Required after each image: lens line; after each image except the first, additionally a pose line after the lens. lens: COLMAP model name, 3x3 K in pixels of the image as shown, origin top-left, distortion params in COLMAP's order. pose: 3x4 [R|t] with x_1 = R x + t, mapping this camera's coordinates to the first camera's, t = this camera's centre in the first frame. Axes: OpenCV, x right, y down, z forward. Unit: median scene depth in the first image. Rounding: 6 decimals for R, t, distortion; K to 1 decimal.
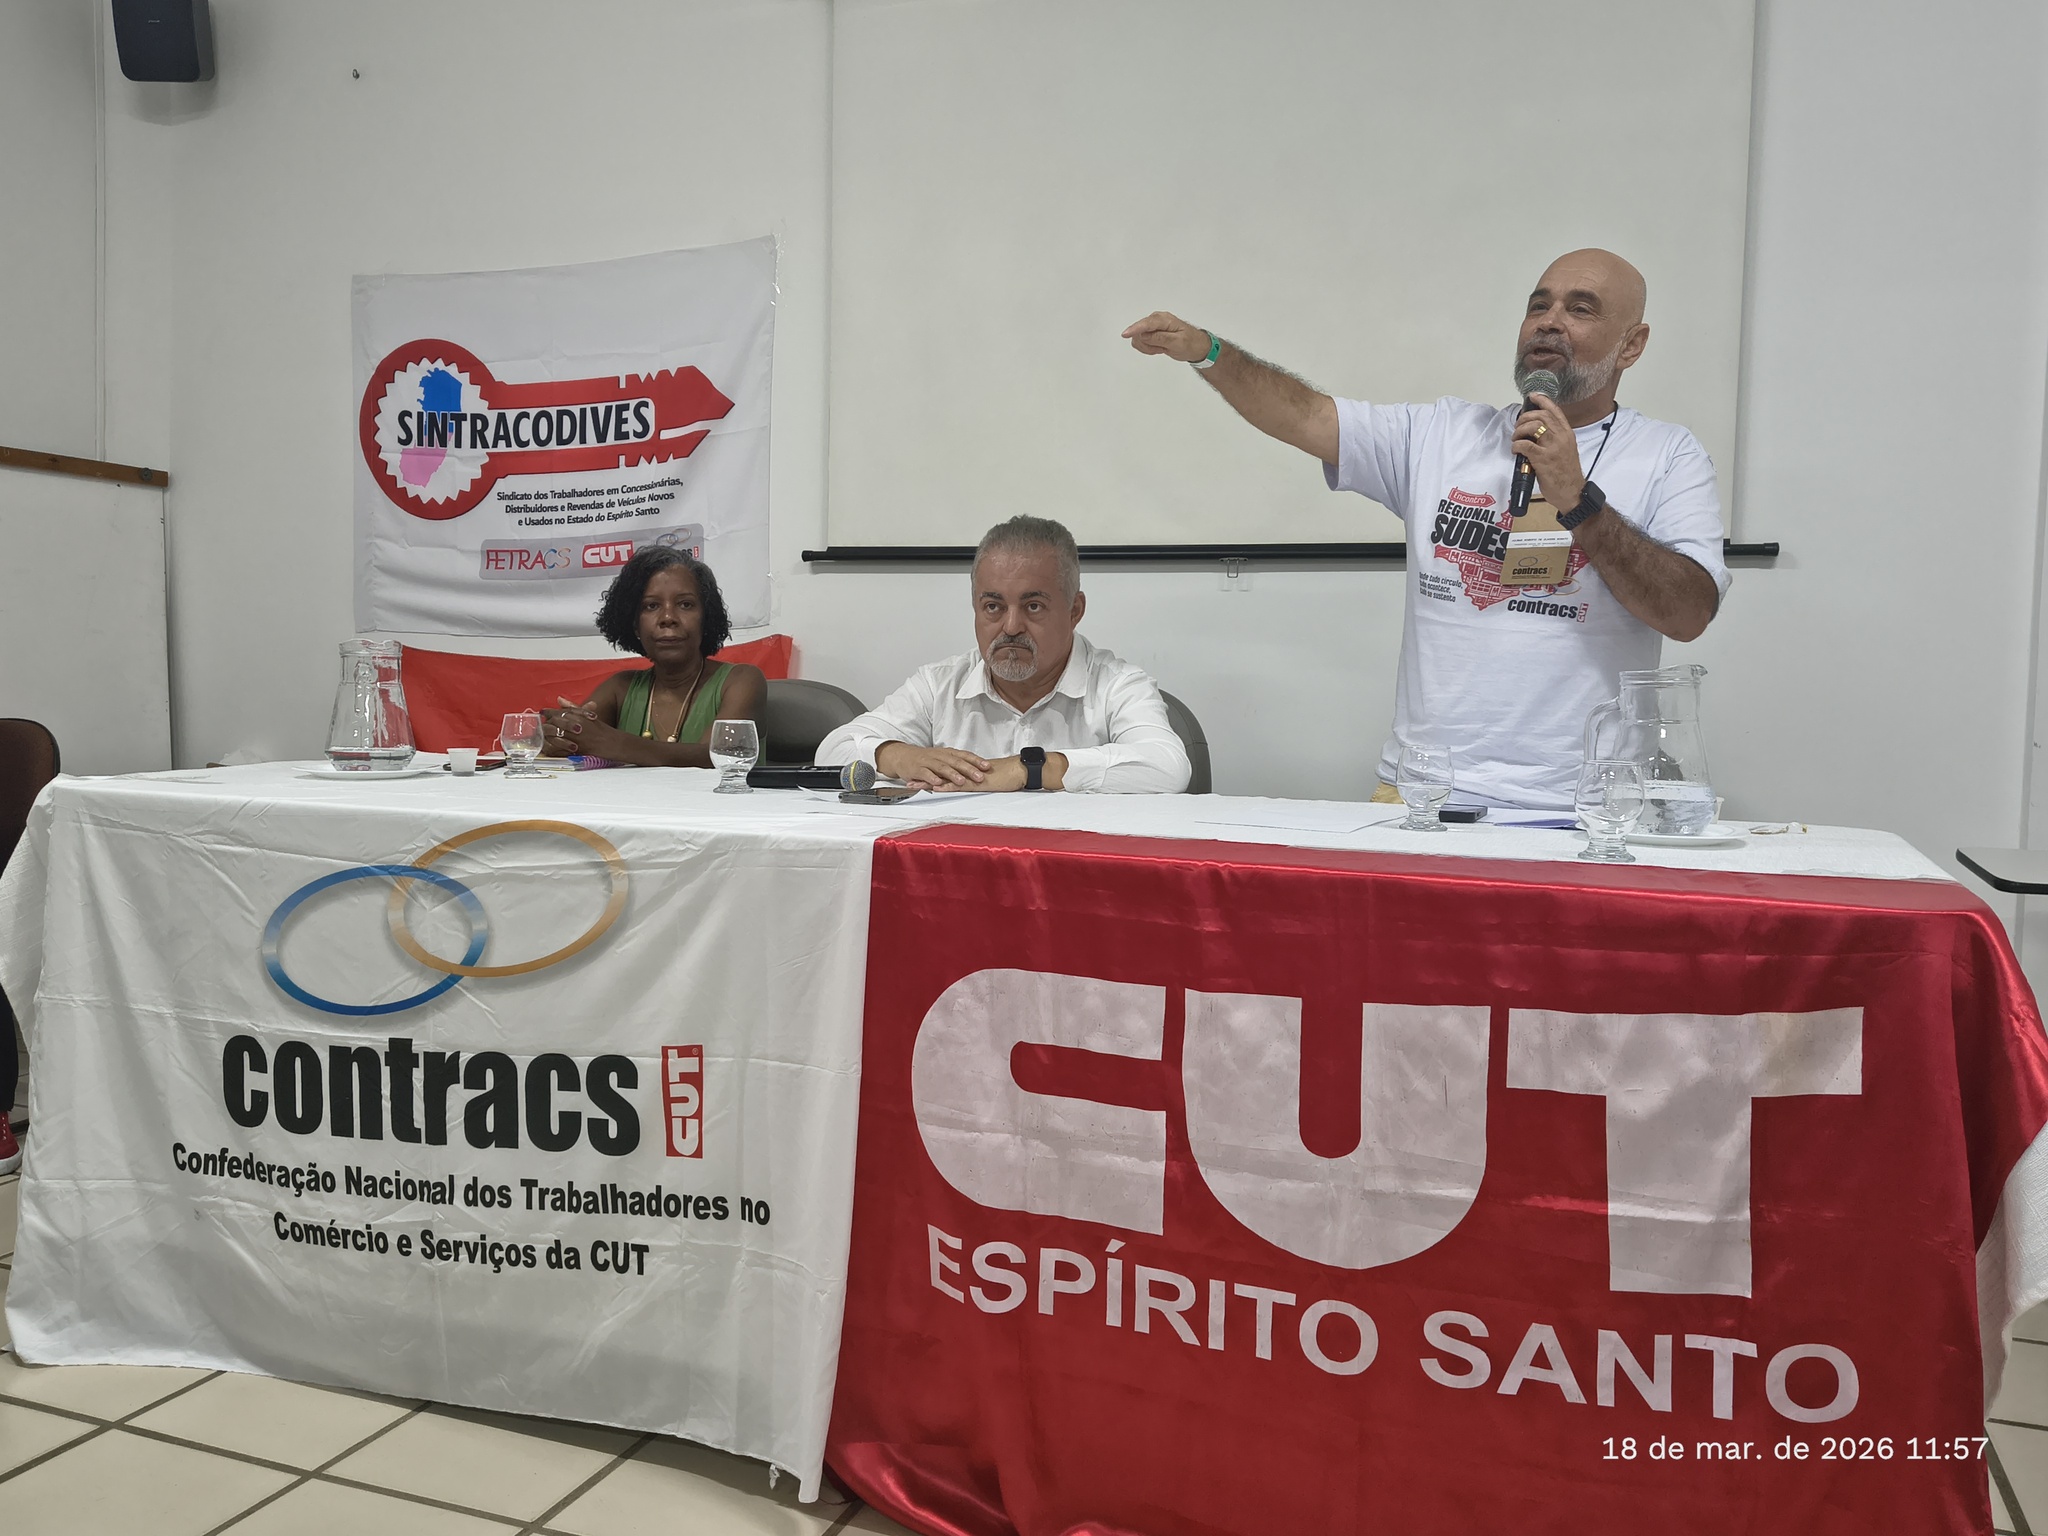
lens RADIAL K [[1630.7, 0, 1023.0], [0, 1630.7, 750.9], [0, 0, 1]] dist [0.058086, -0.075540]
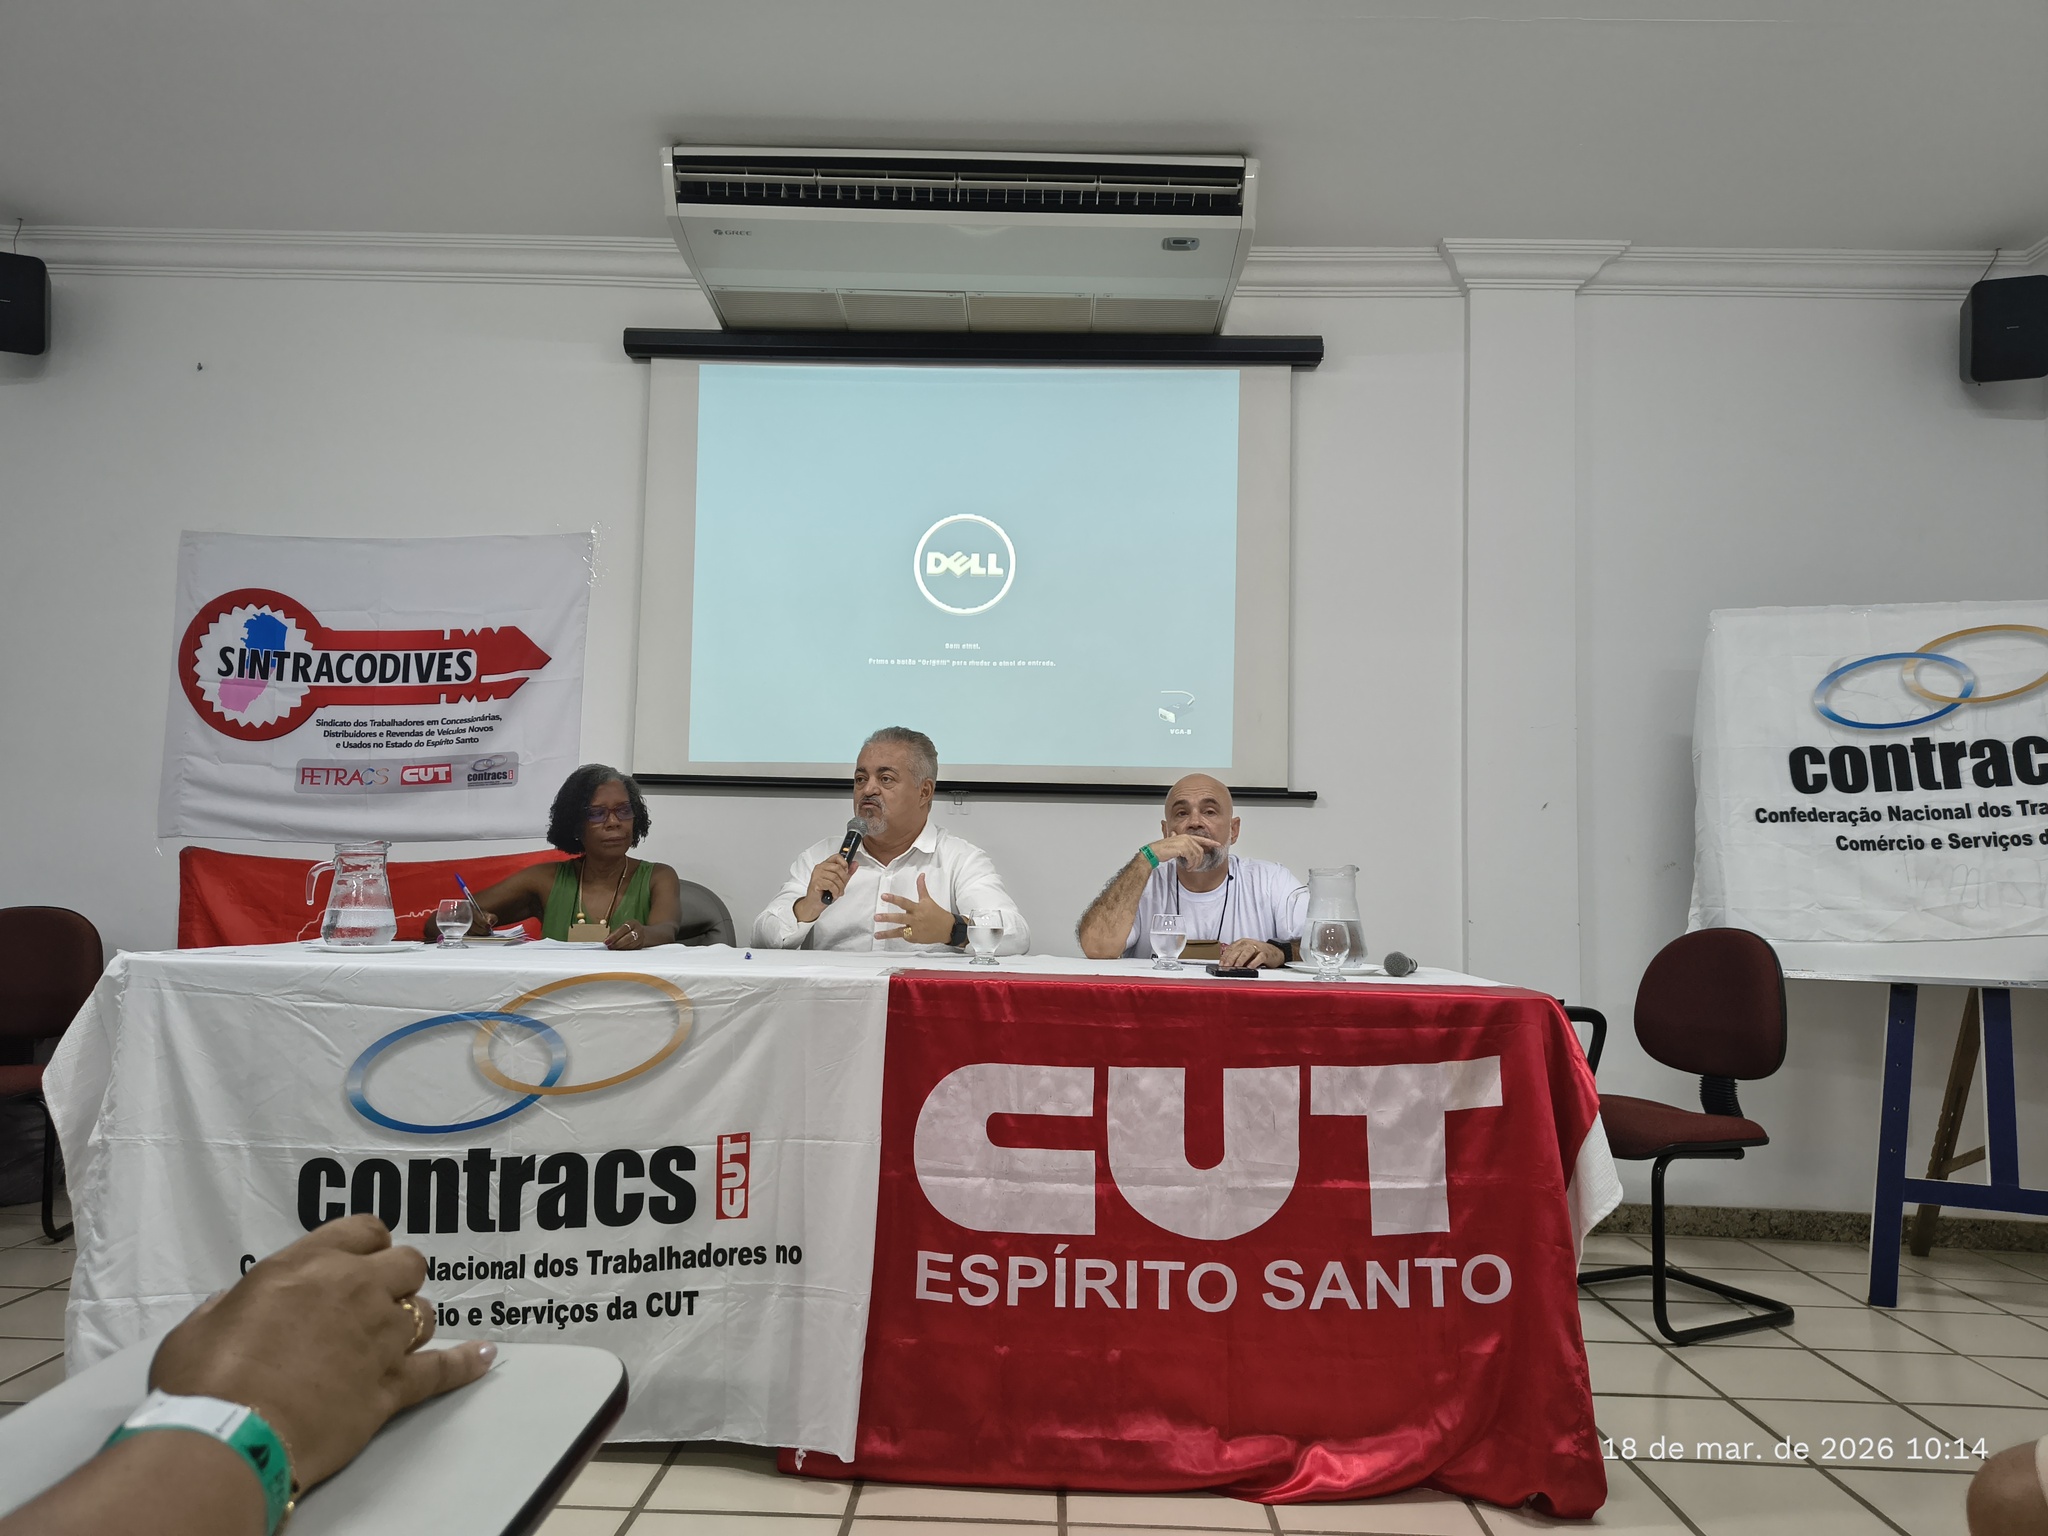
lens RADIAL K [[1404.1, 0, 1021.7], [0, 1404.1, 748.7], [0, 0, 1]] dist [0.062766, -0.084120]
pose [[0.942728, 0.035128, 0.331709, -0.363676], [0.013200, 0.989732, -0.142327, 0.028863], [-0.333303, 0.138554, 0.932584, -0.224914]]
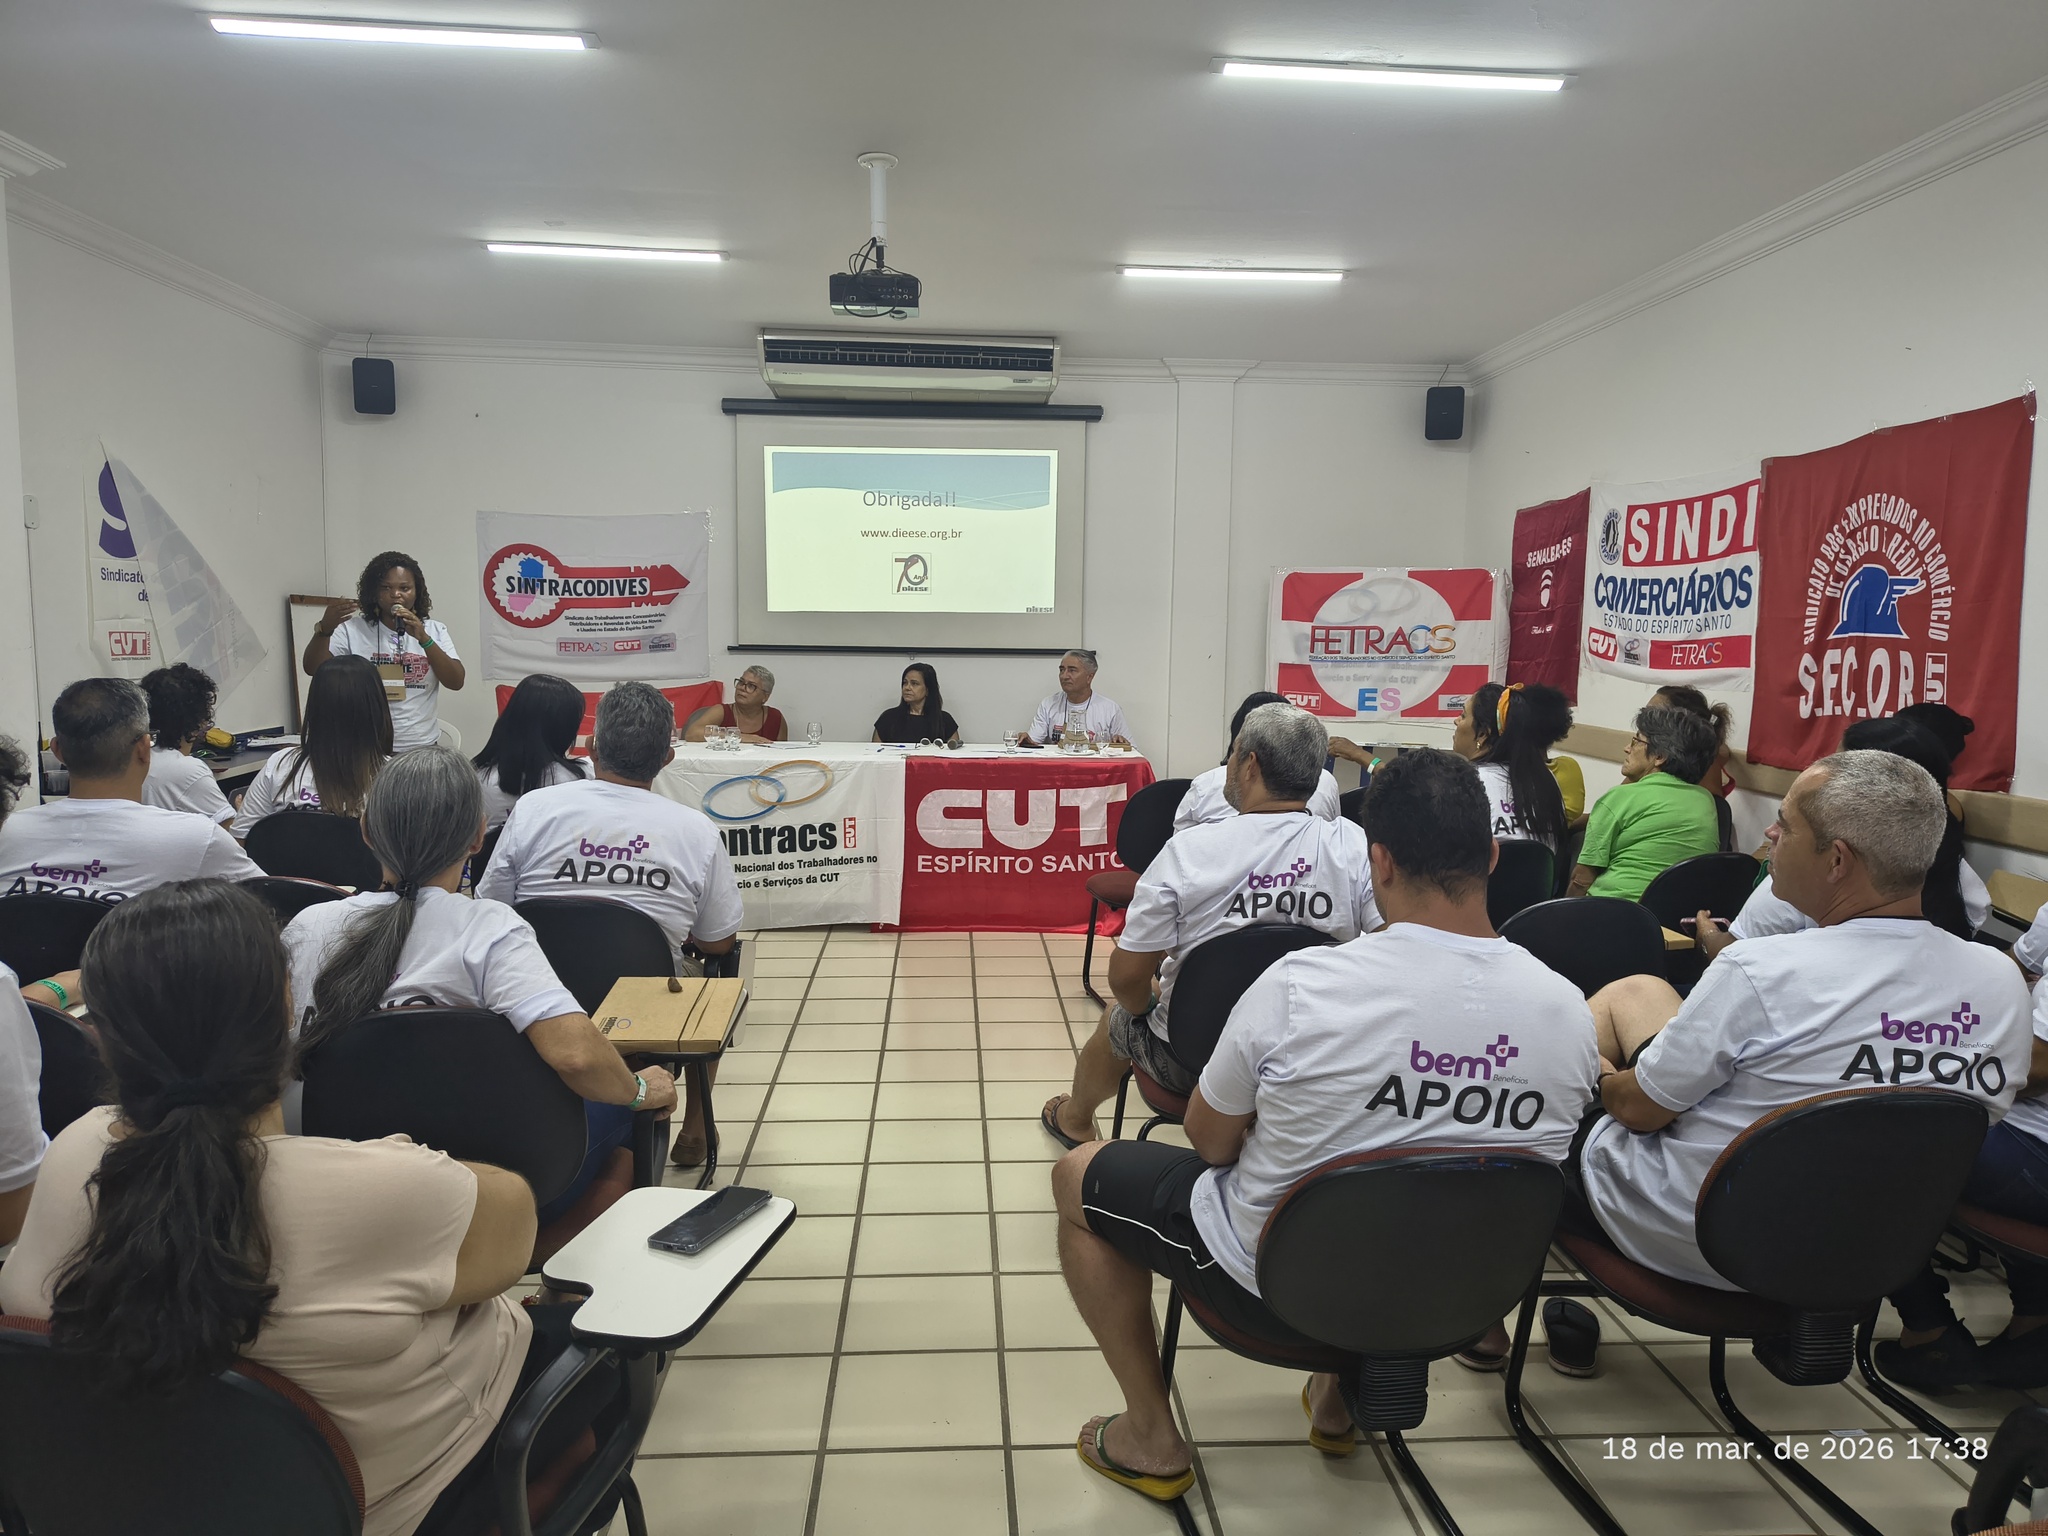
lens RADIAL K [[1434.7, 0, 1024.0], [0, 1434.7, 768.0], [0, 0, 1]] dist [0.072839, -0.104872]
pose [[0.913277, -0.050045, 0.404254, -1.107582], [0.026073, 0.997571, 0.064592, -0.127893], [-0.406505, -0.048450, 0.912363, -2.055133]]
